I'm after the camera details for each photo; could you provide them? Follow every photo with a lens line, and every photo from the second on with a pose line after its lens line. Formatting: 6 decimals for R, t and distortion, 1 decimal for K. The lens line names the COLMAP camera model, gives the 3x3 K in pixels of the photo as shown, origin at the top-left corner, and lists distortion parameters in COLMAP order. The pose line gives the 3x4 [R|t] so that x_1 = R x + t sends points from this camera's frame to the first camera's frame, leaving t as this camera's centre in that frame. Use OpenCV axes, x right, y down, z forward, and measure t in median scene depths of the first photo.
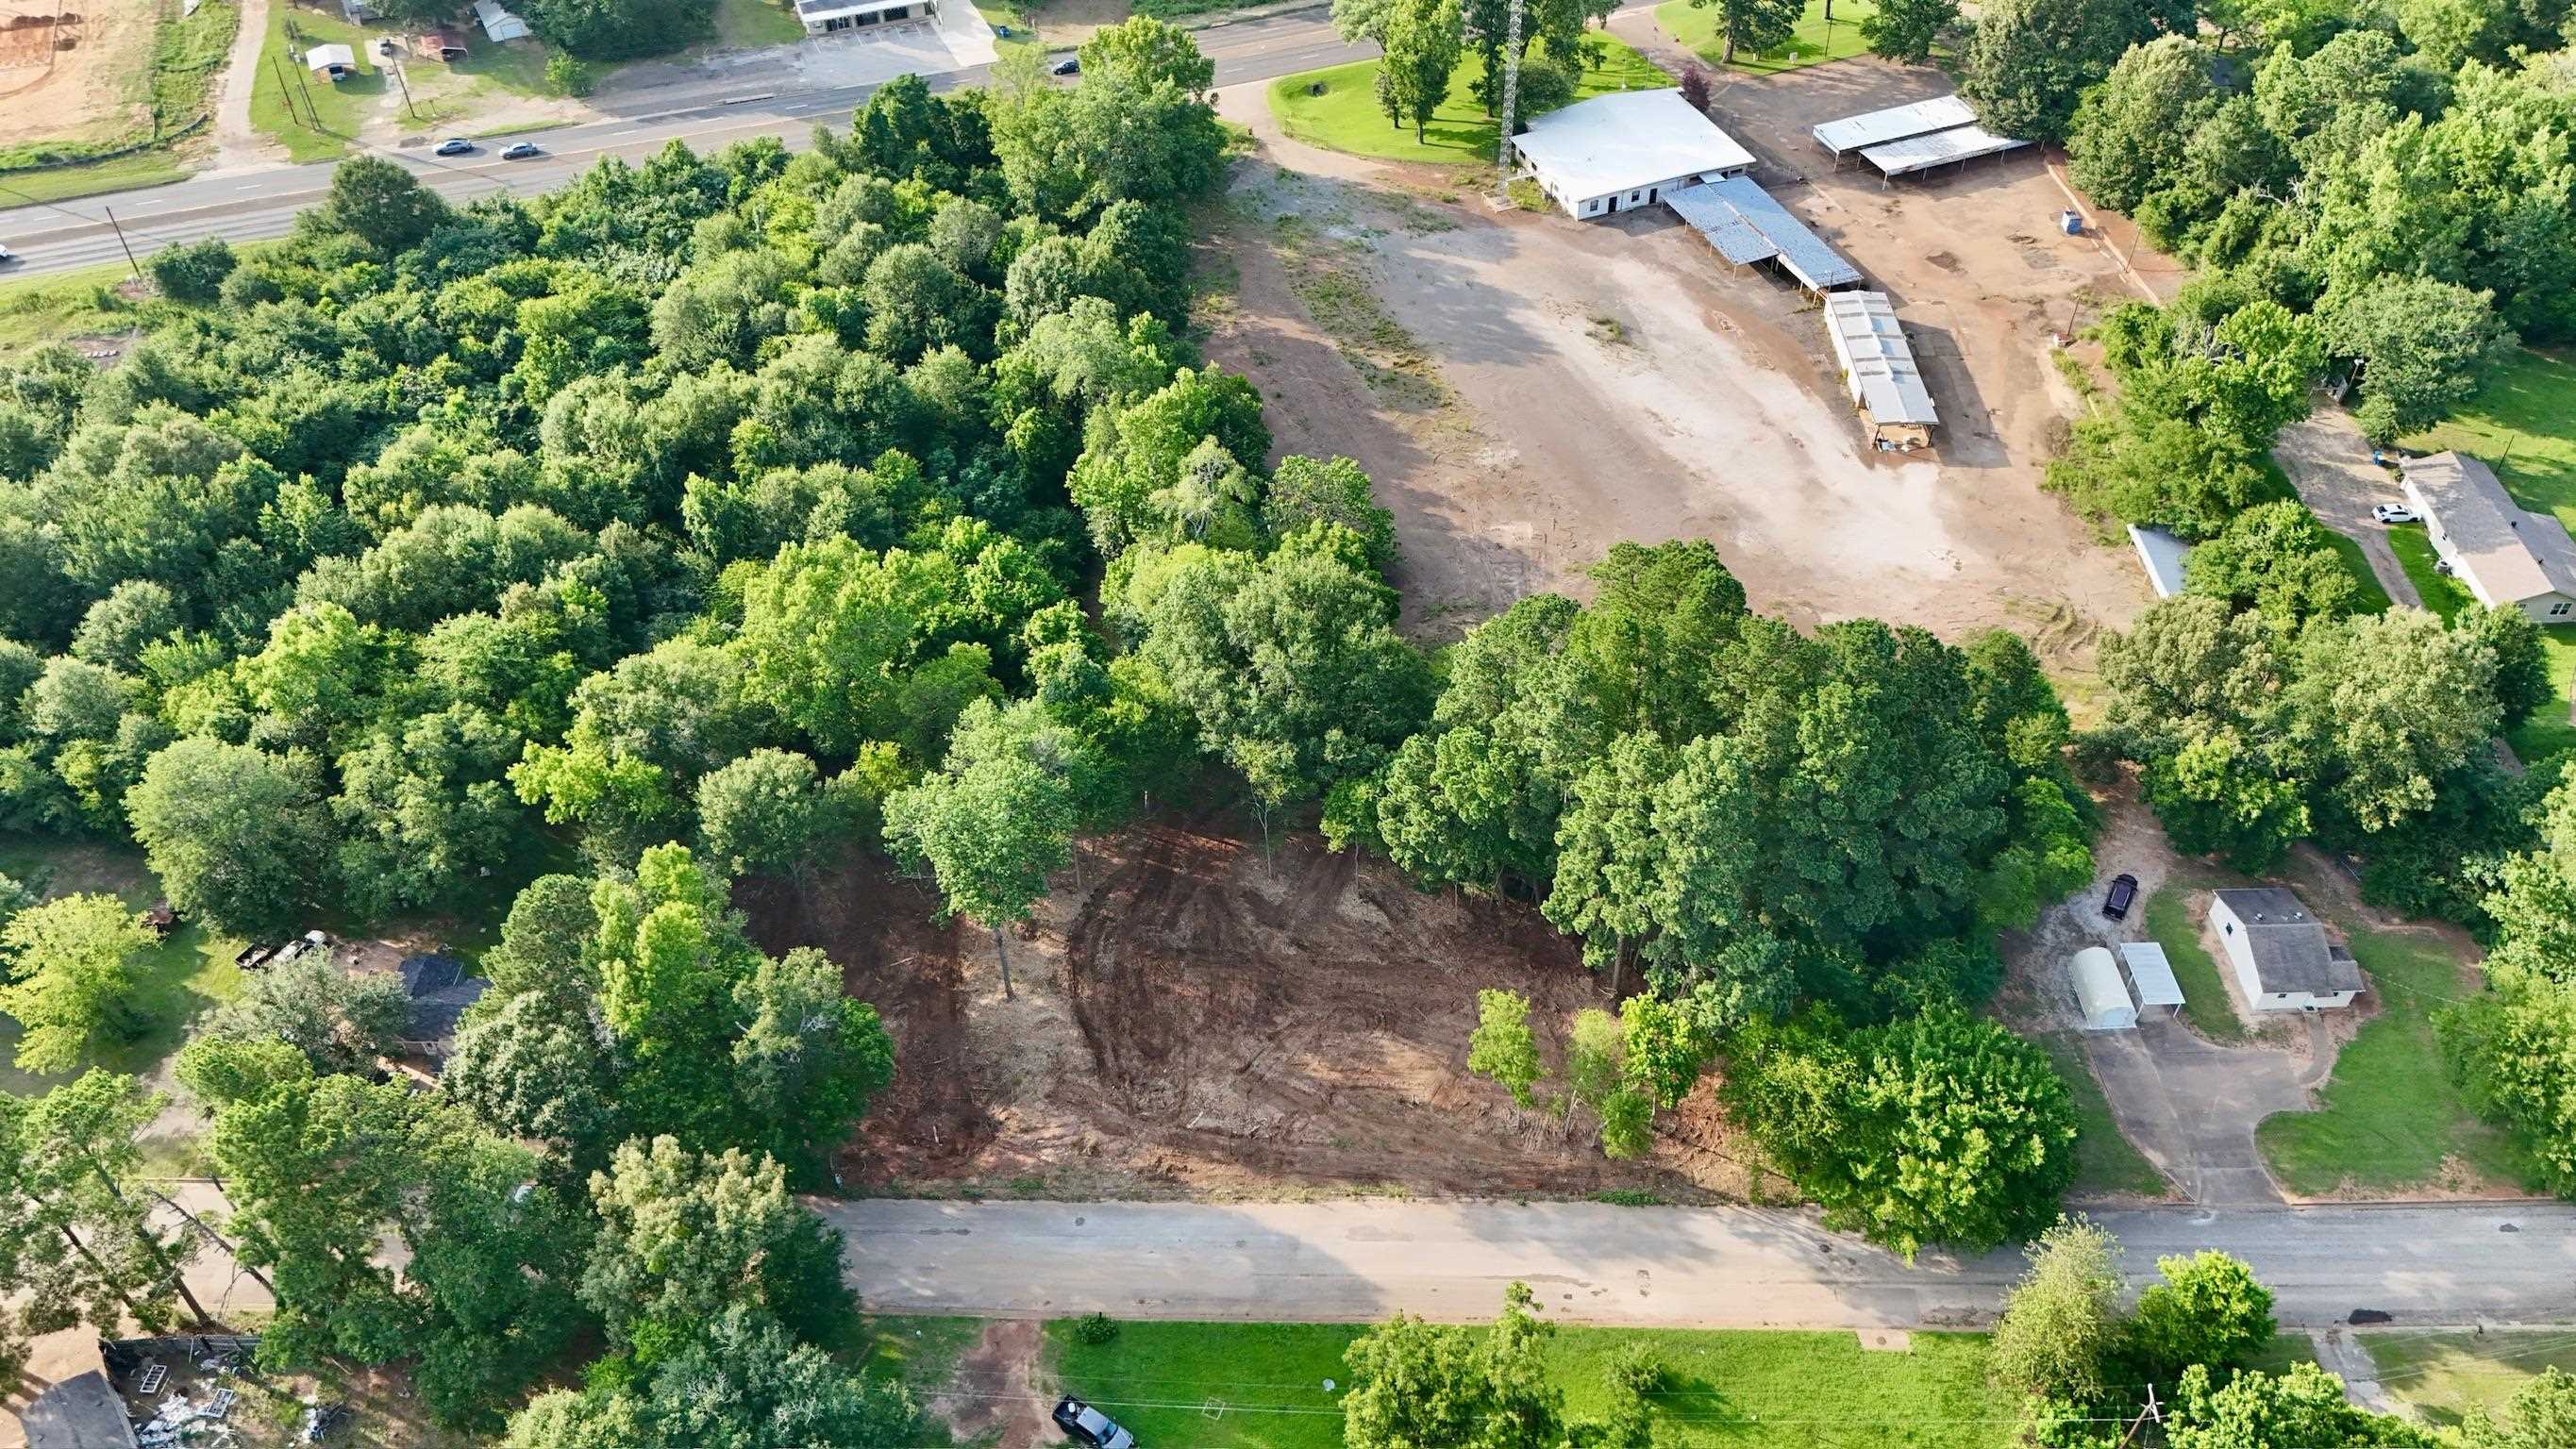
lens RADIAL K [[1913.9, 0, 1291.5], [0, 1913.9, 727.4], [0, 0, 1]] dist [0.059503, -0.056473]
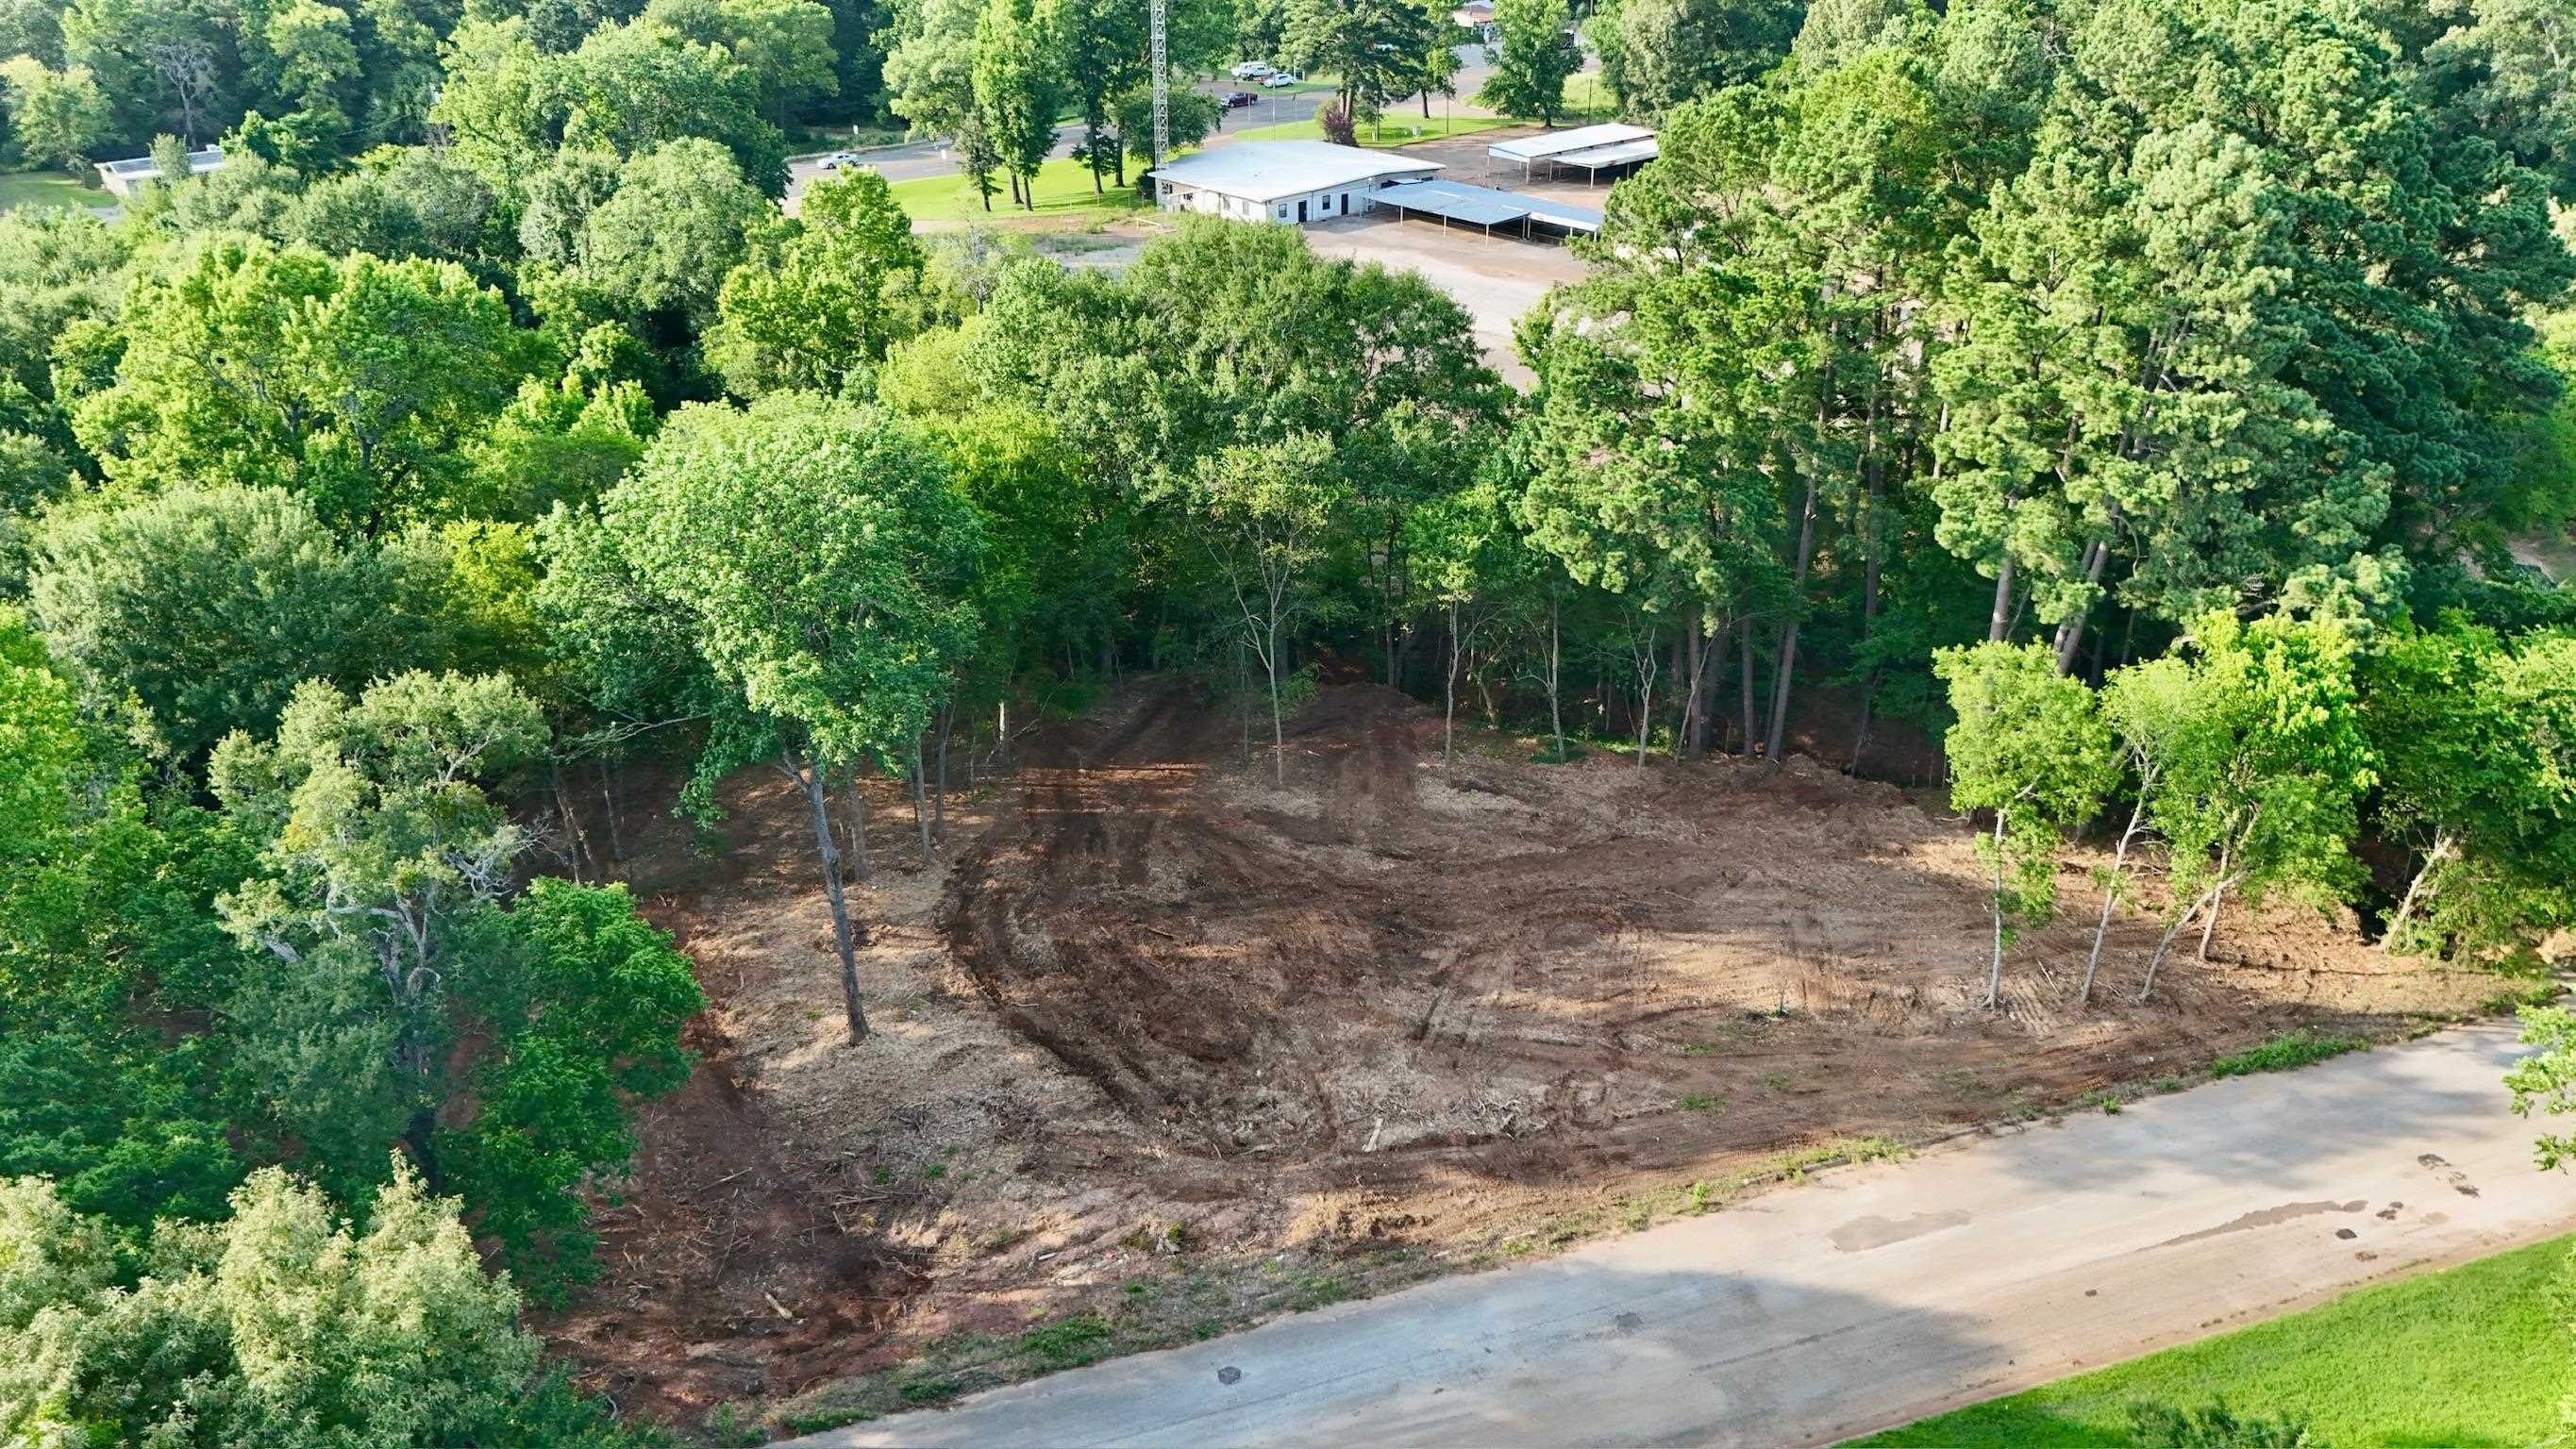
lens RADIAL K [[1913.9, 0, 1294.6], [0, 1913.9, 734.4], [0, 0, 1]] dist [0.059503, -0.056473]
pose [[0.937726, -0.145637, 0.315372, -0.186433], [0.235320, 0.934148, -0.268315, 0.224820], [-0.255527, 0.325819, 0.910246, 0.552923]]
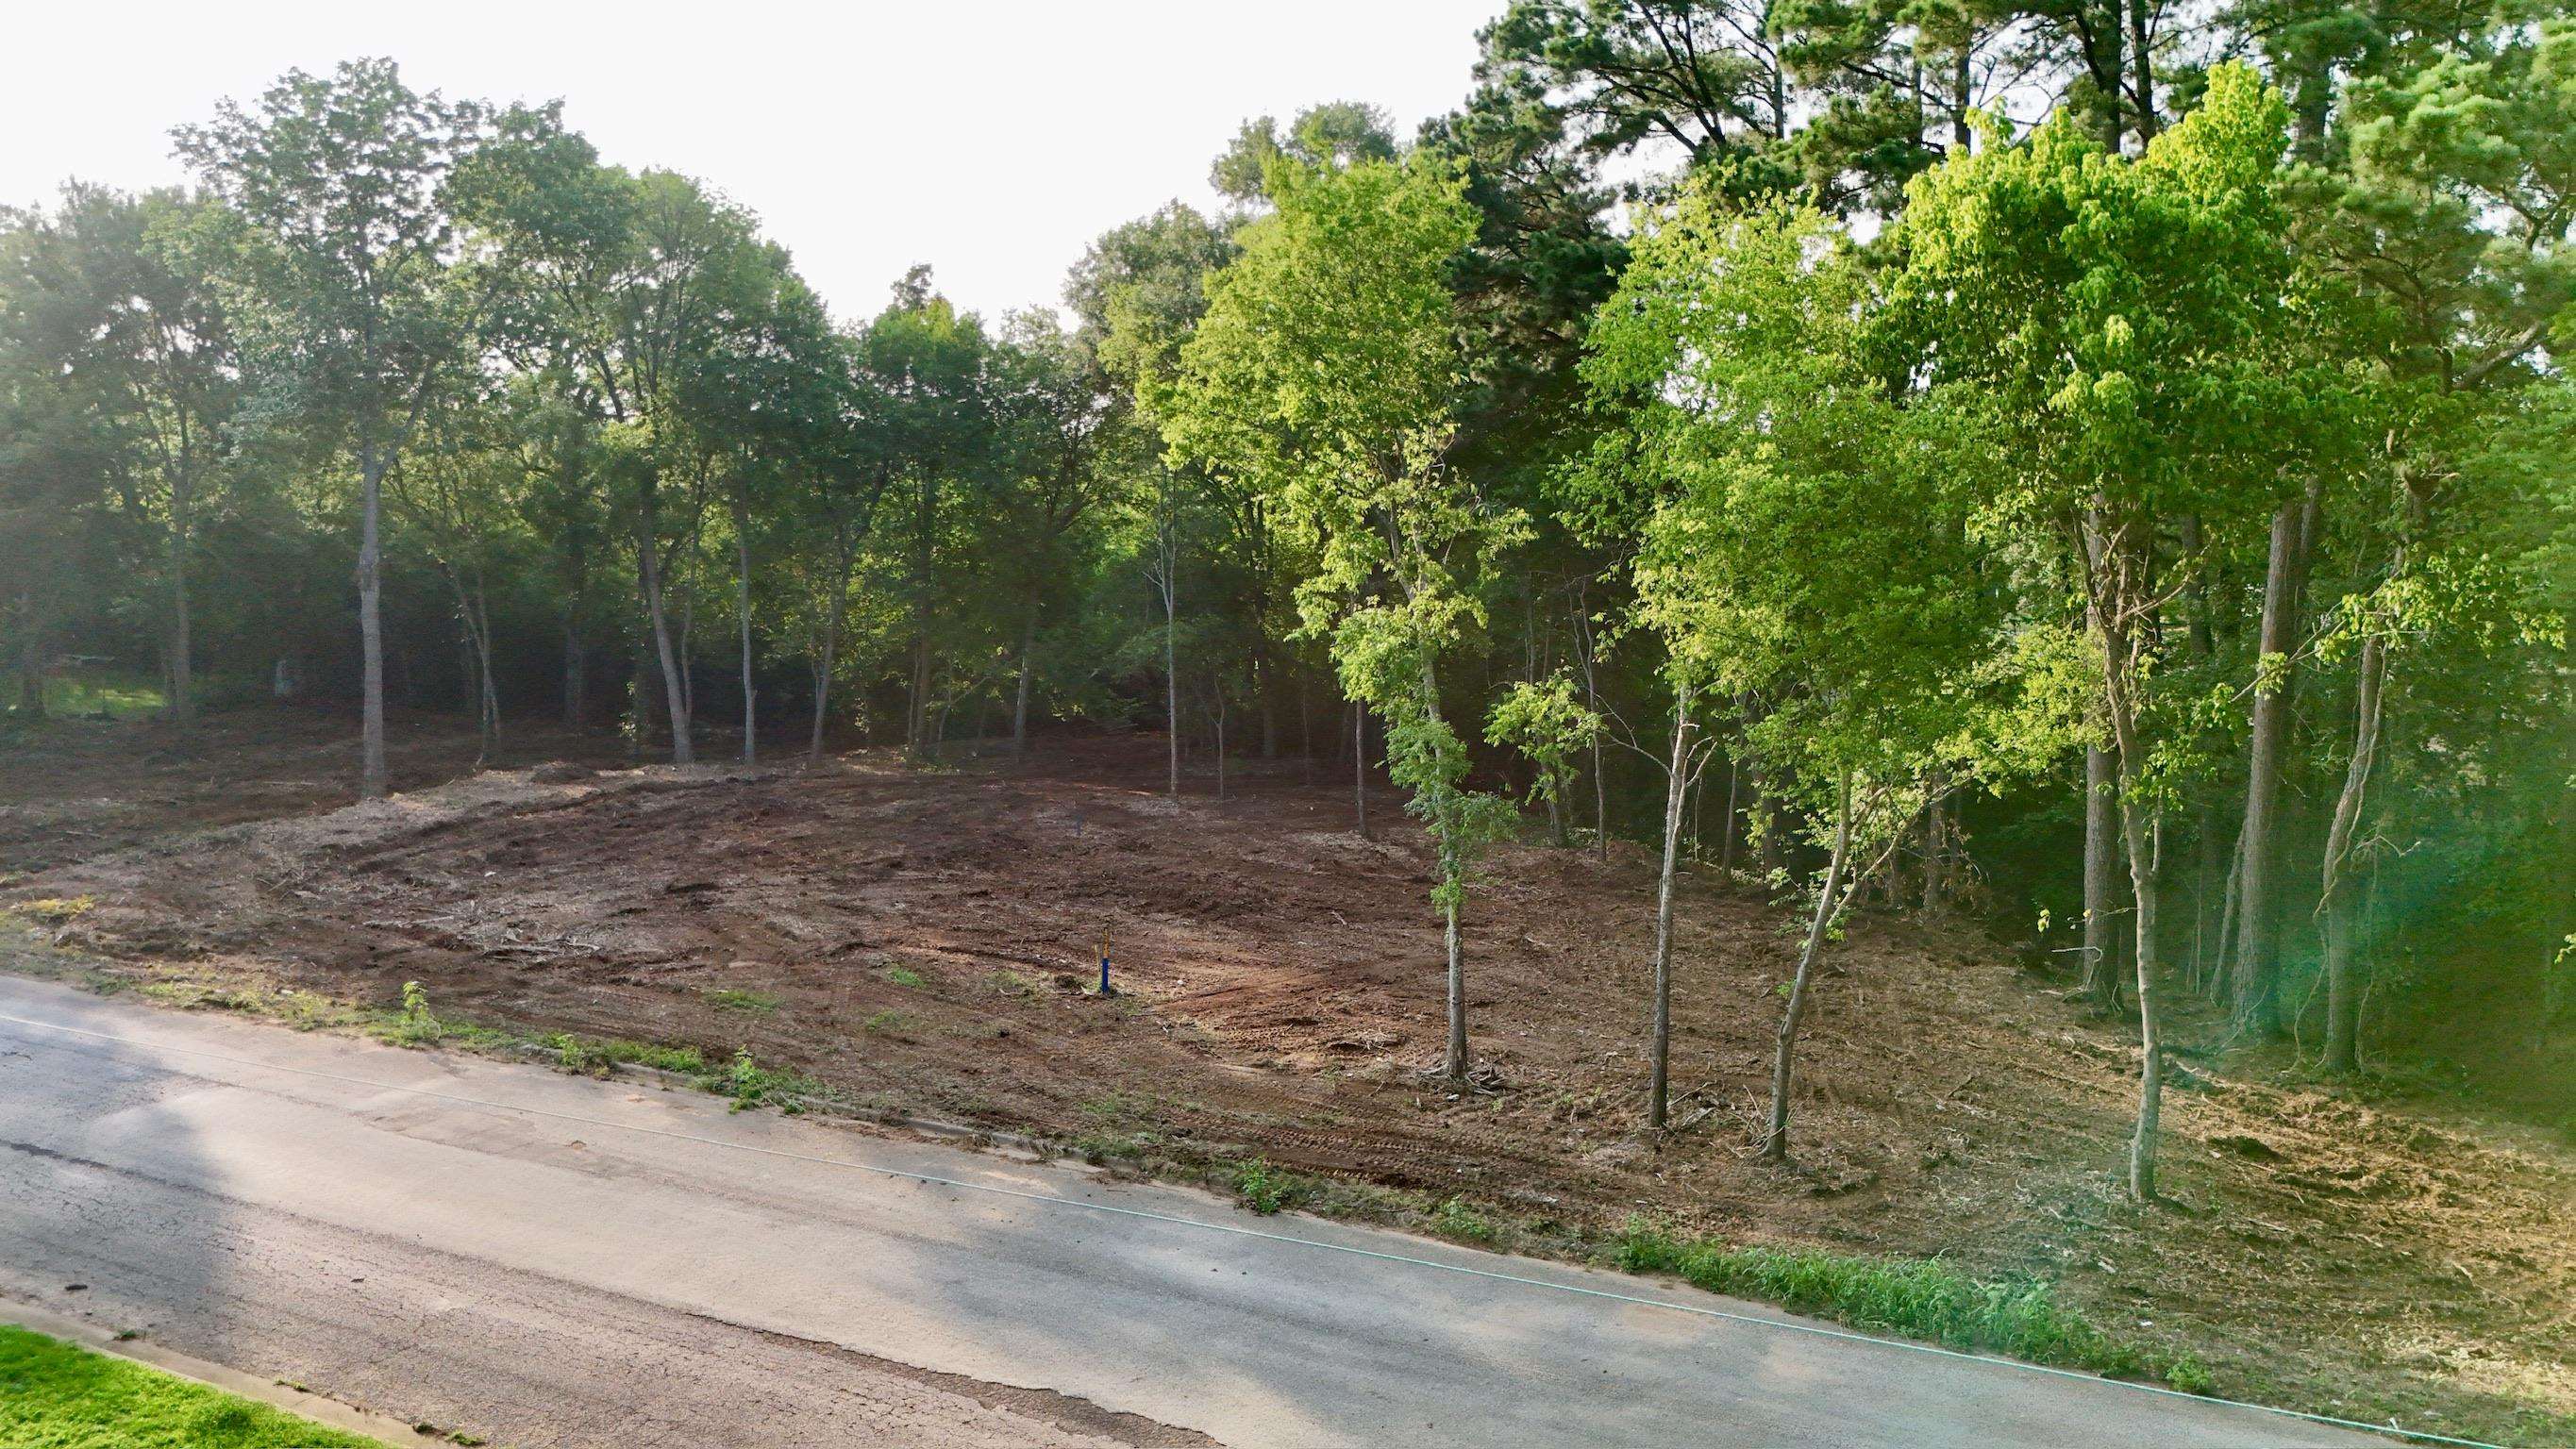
lens RADIAL K [[1913.9, 0, 1283.4], [0, 1913.9, 724.2], [0, 0, 1]] dist [0.059503, -0.056473]
pose [[0.901696, 0.063379, -0.427700, 0.182274], [-0.314788, 0.774347, -0.548903, 0.288823], [0.296399, 0.629579, 0.718177, 0.785772]]
